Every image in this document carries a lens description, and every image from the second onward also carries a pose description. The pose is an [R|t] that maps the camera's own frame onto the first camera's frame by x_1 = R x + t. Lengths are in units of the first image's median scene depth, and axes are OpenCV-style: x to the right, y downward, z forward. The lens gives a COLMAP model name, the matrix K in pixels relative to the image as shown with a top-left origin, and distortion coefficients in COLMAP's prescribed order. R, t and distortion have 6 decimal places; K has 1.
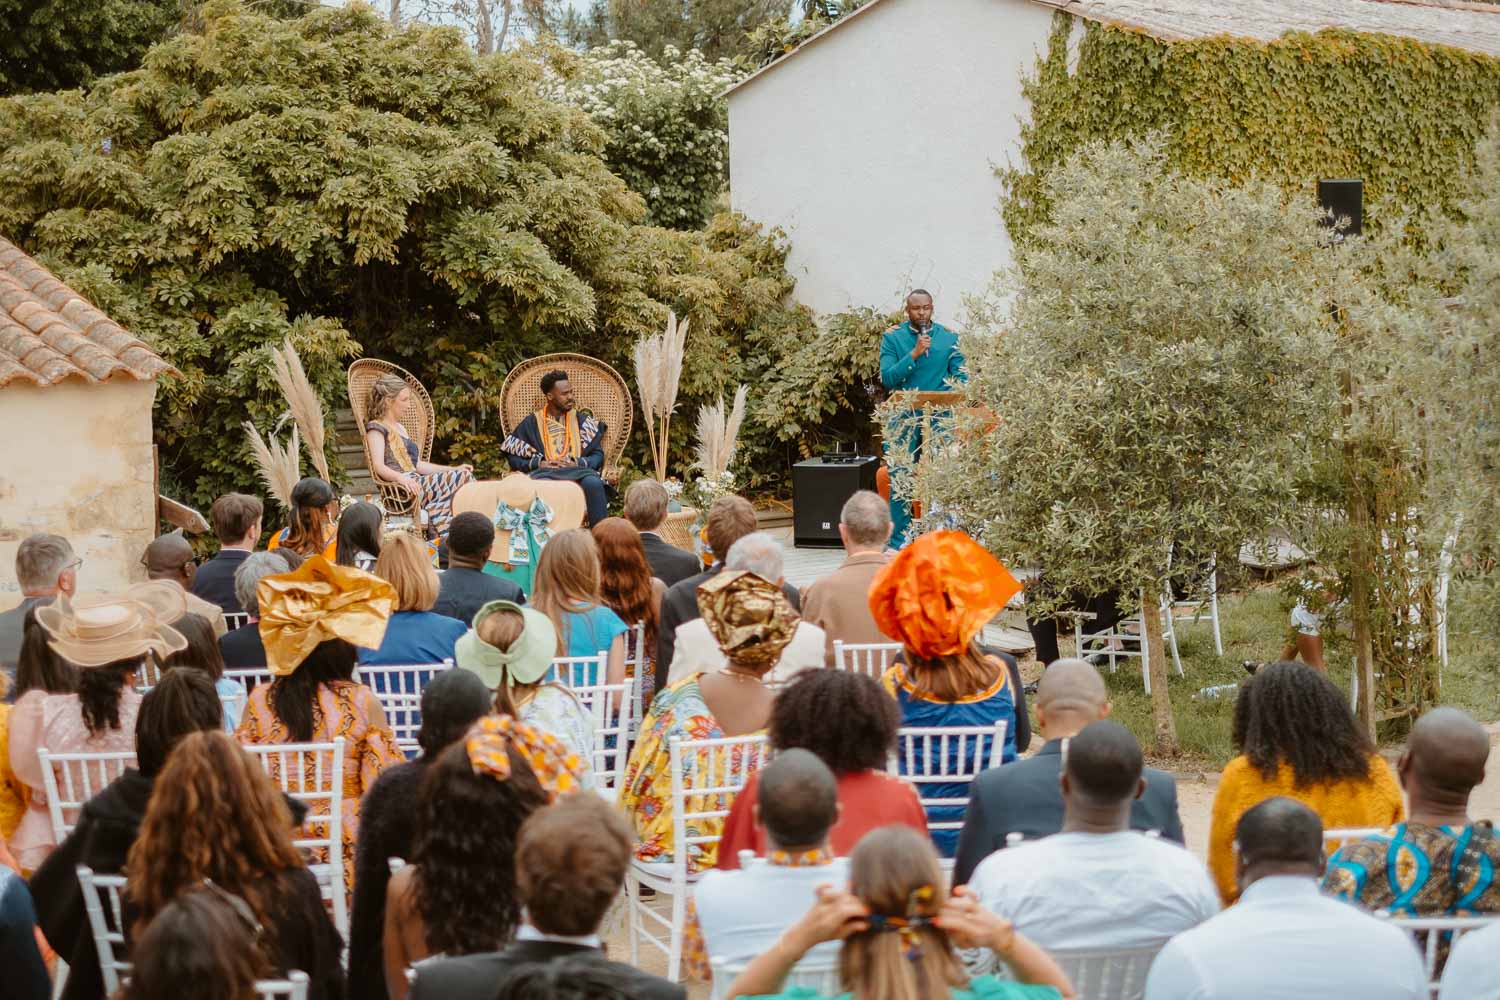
lens RADIAL K [[2341.2, 0, 755.6], [0, 2341.2, 502.7], [0, 0, 1]] dist [-0.005442, 0.000000]
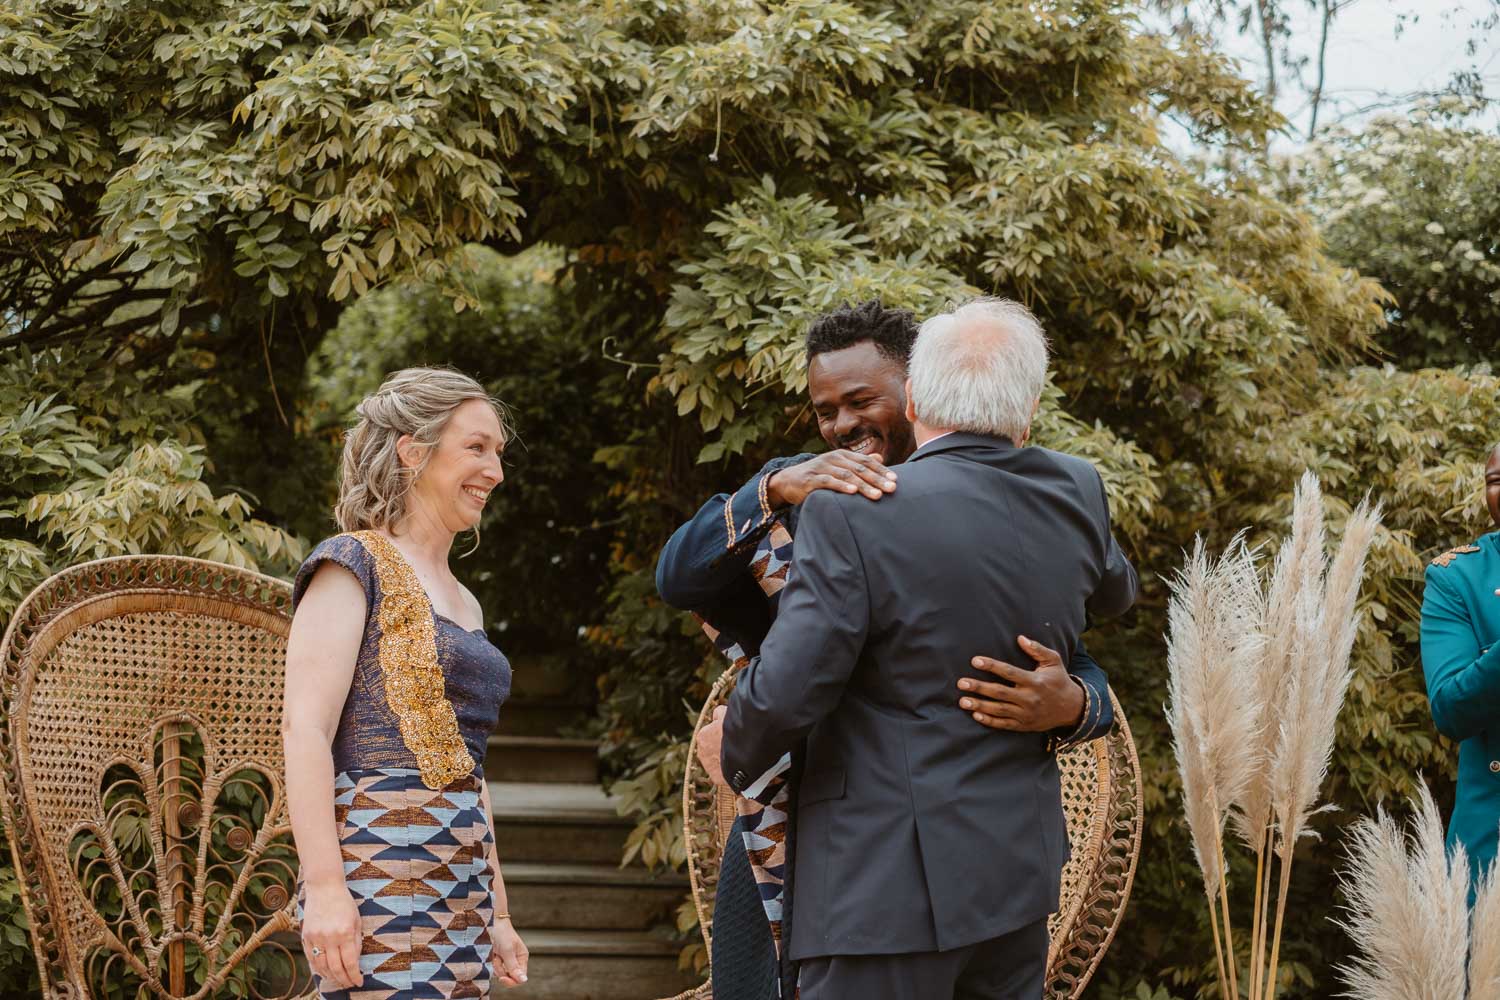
lens RADIAL K [[2341.2, 0, 755.4], [0, 2341.2, 470.1], [0, 0, 1]] dist [-0.005442, 0.000000]
pose [[0.917507, 0.019350, -0.397248, 0.011966], [-0.095980, 0.980068, -0.173940, -0.023275], [0.385965, 0.197719, 0.901076, 0.632025]]
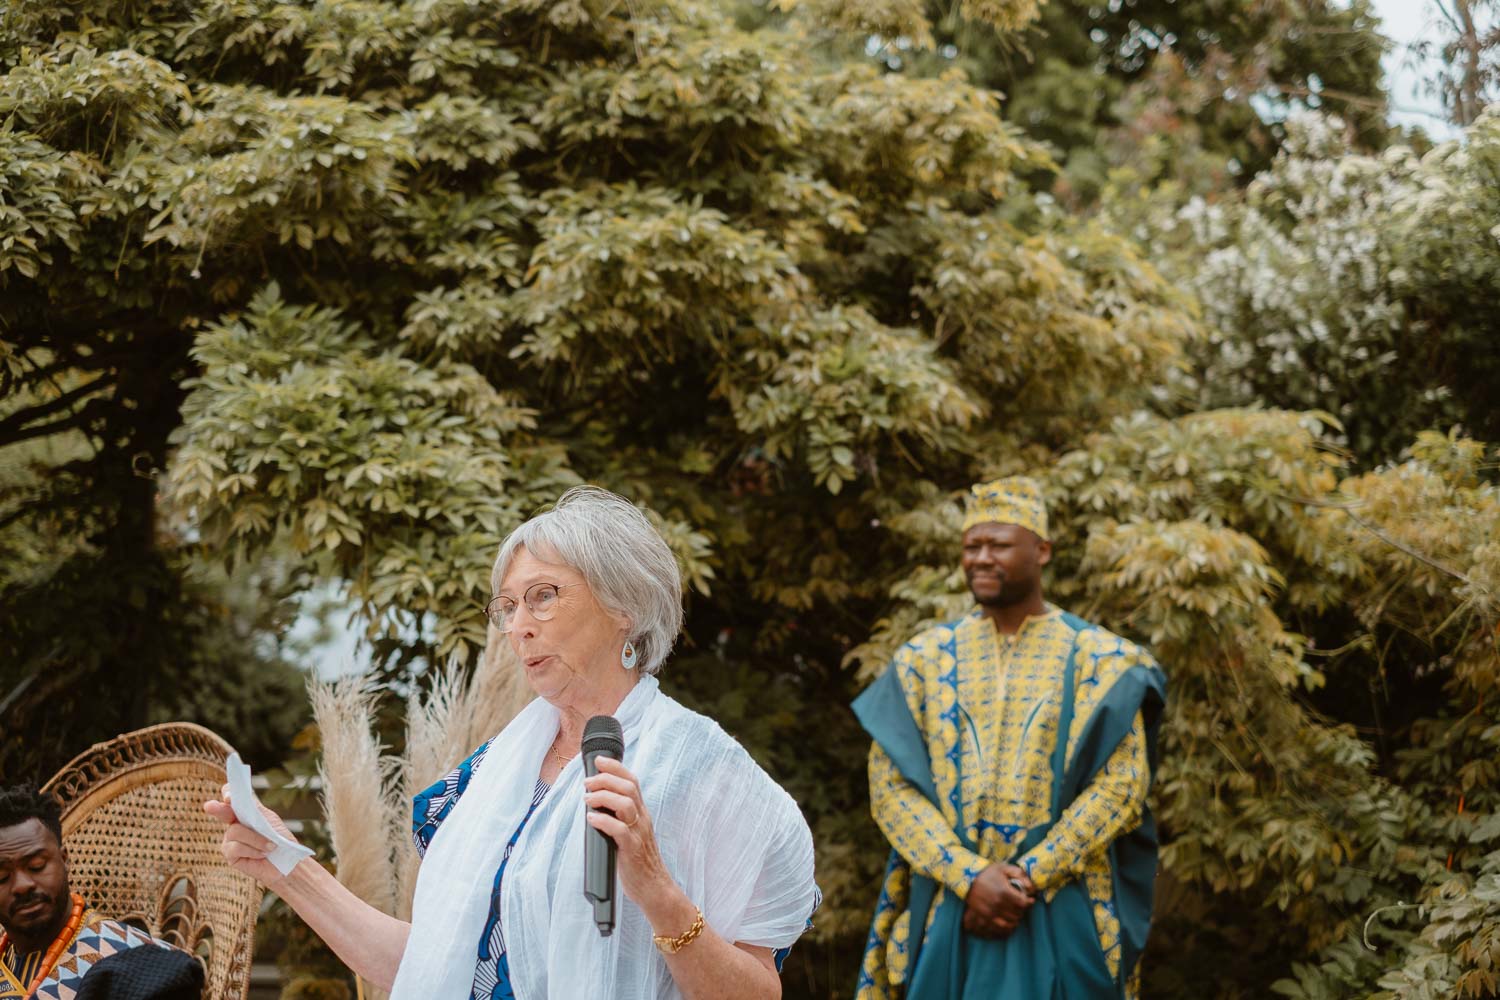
lens RADIAL K [[2341.2, 0, 732.1], [0, 2341.2, 460.9], [0, 0, 1]] dist [-0.005442, 0.000000]
pose [[0.735341, -0.049277, -0.675904, 0.142339], [-0.088230, 0.981903, -0.167575, -0.047143], [0.671930, 0.182860, 0.717685, 0.730883]]
